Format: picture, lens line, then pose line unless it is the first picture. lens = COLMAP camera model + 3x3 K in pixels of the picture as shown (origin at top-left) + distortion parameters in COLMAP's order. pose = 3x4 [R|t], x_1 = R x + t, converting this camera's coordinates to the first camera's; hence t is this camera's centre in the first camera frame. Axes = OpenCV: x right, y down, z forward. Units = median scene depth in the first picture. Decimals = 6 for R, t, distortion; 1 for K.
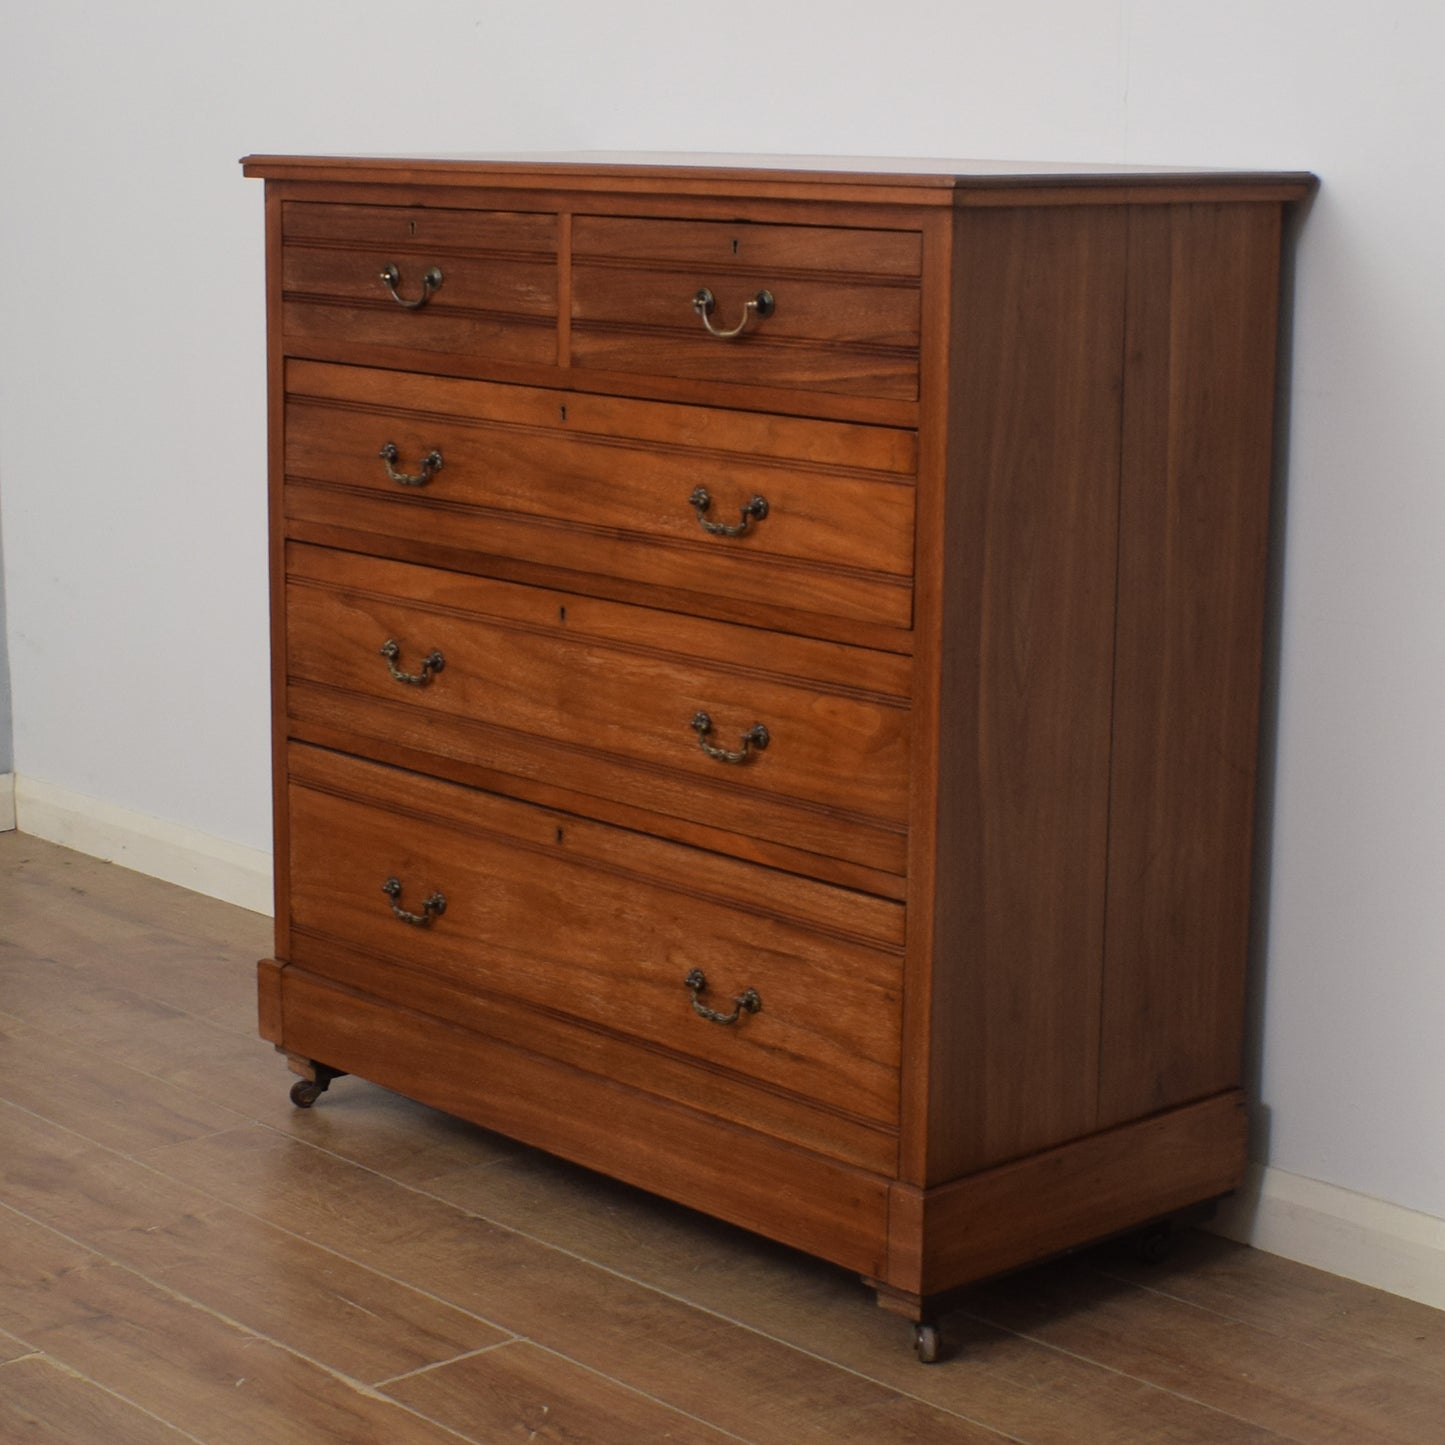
lens RADIAL K [[3074.3, 0, 678.7], [0, 3074.3, 738.8], [0, 0, 1]] dist [-0.090081, 0.000000]
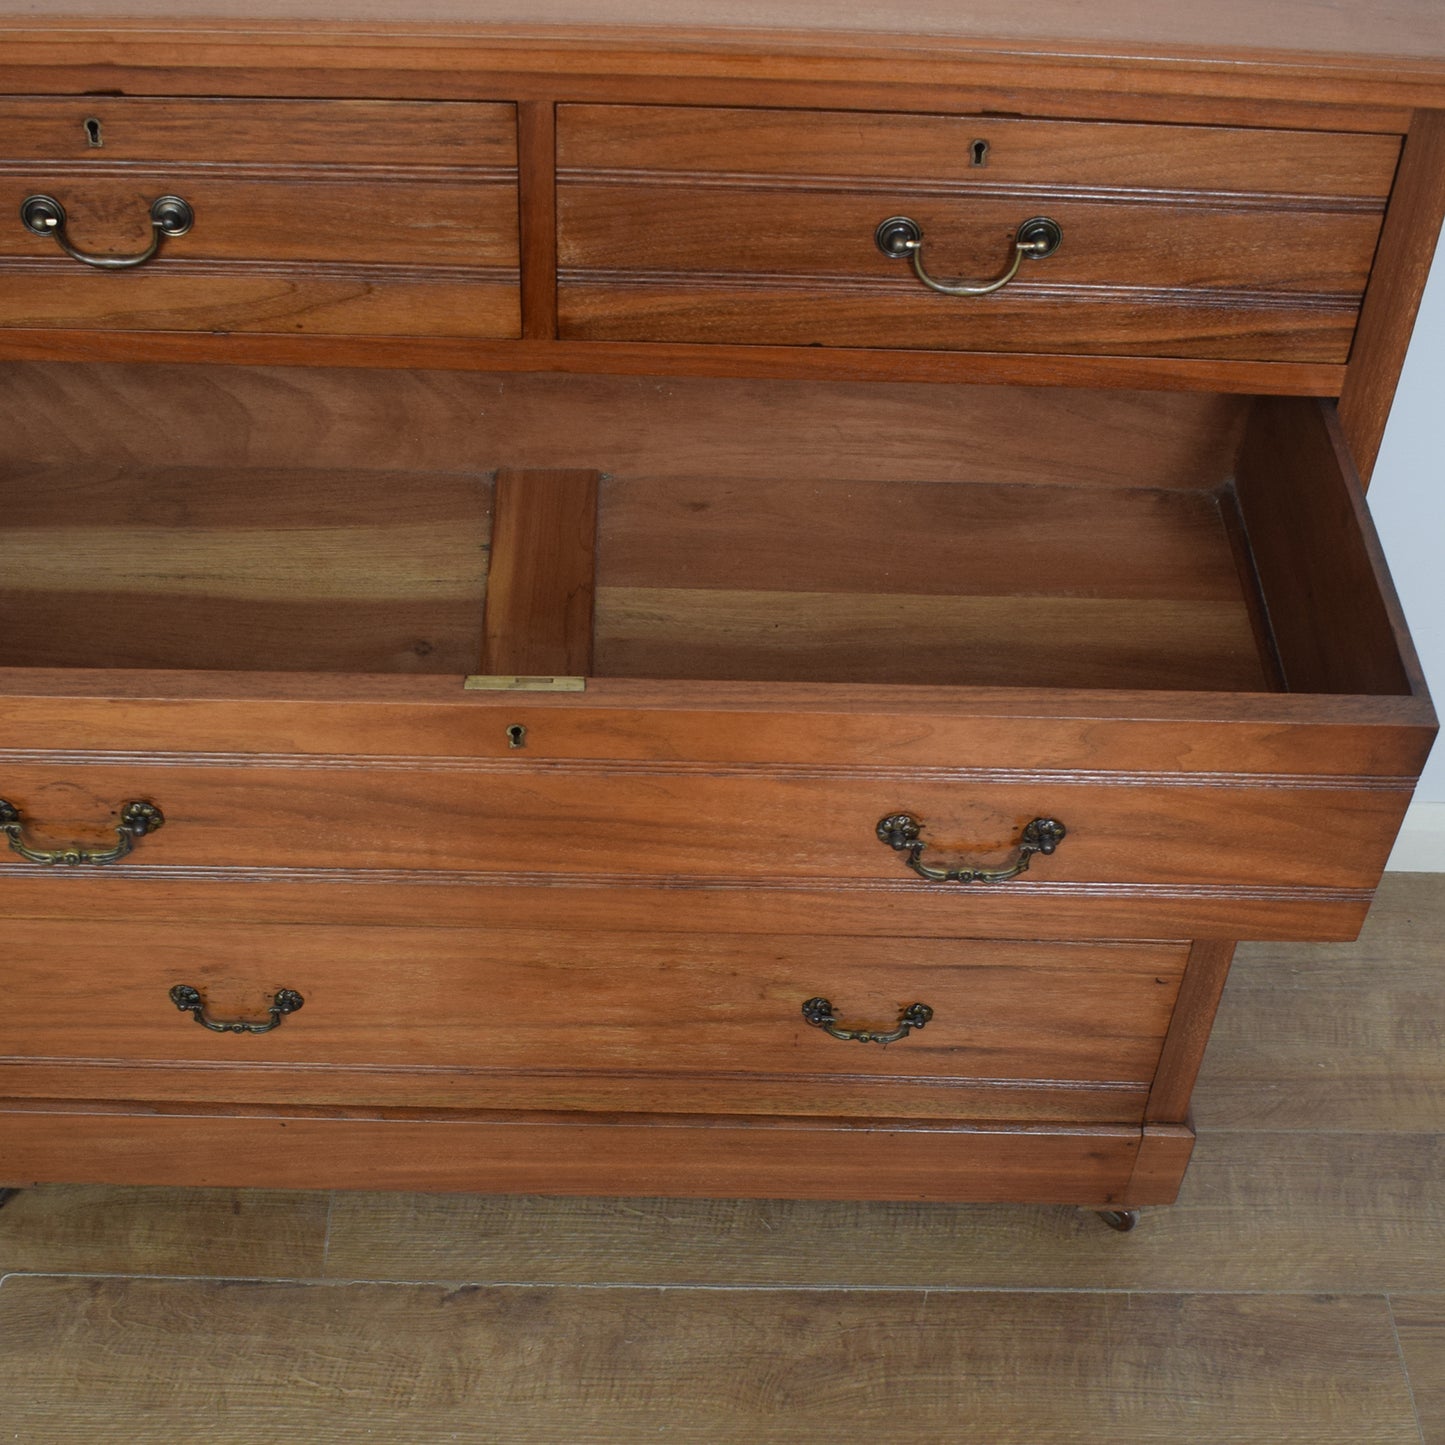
lens RADIAL K [[2229.1, 0, 656.8], [0, 2229.1, 942.3], [0, 0, 1]] dist [-0.092538, 0.000000]
pose [[0.677148, -0.526521, 0.514049, -0.283974], [0.133158, 0.774727, 0.618116, -0.272491], [-0.723699, -0.350106, 0.594715, 0.631137]]
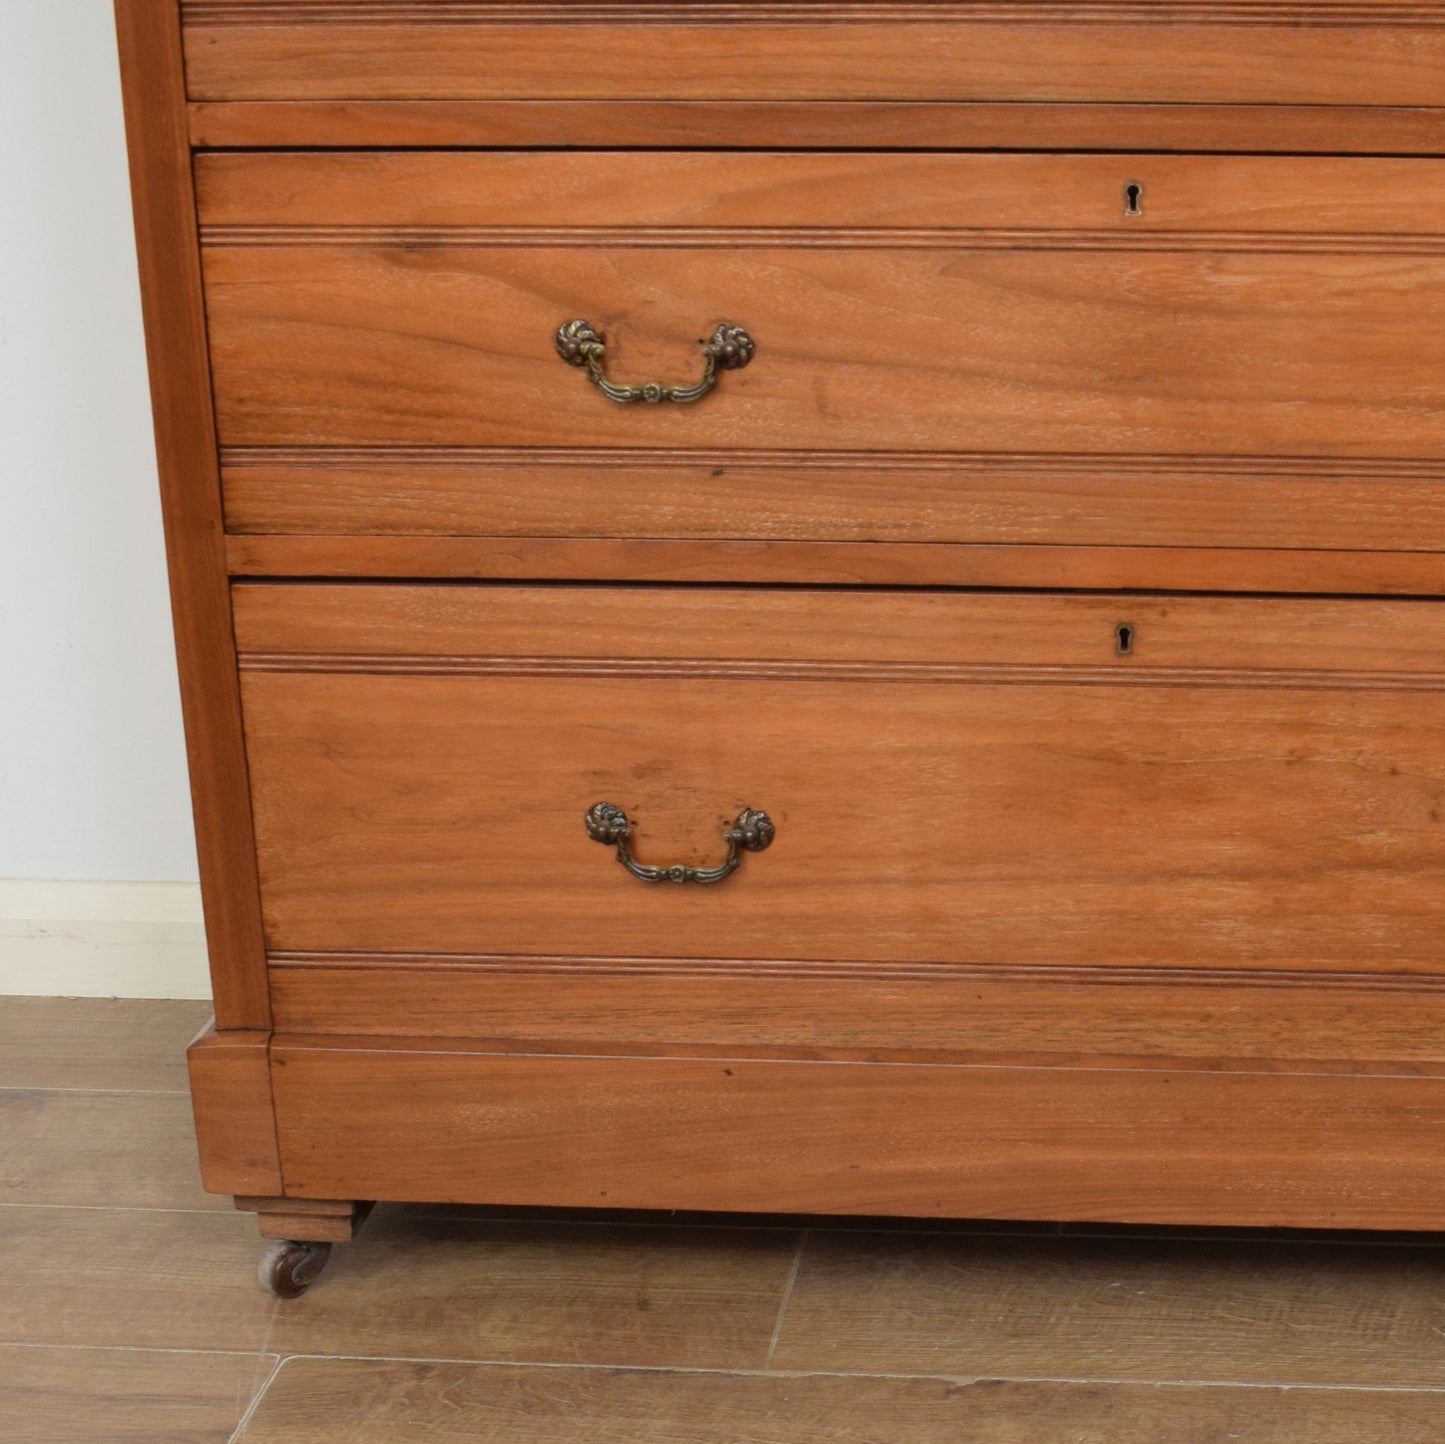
lens RADIAL K [[3074.3, 0, 1032.2], [0, 3074.3, 1033.8], [0, 0, 1]] dist [-0.090081, 0.000000]
pose [[0.720391, -0.271056, 0.638408, -0.380390], [0.144838, 0.958969, 0.243722, -0.031594], [-0.678276, -0.083110, 0.730092, 0.597215]]
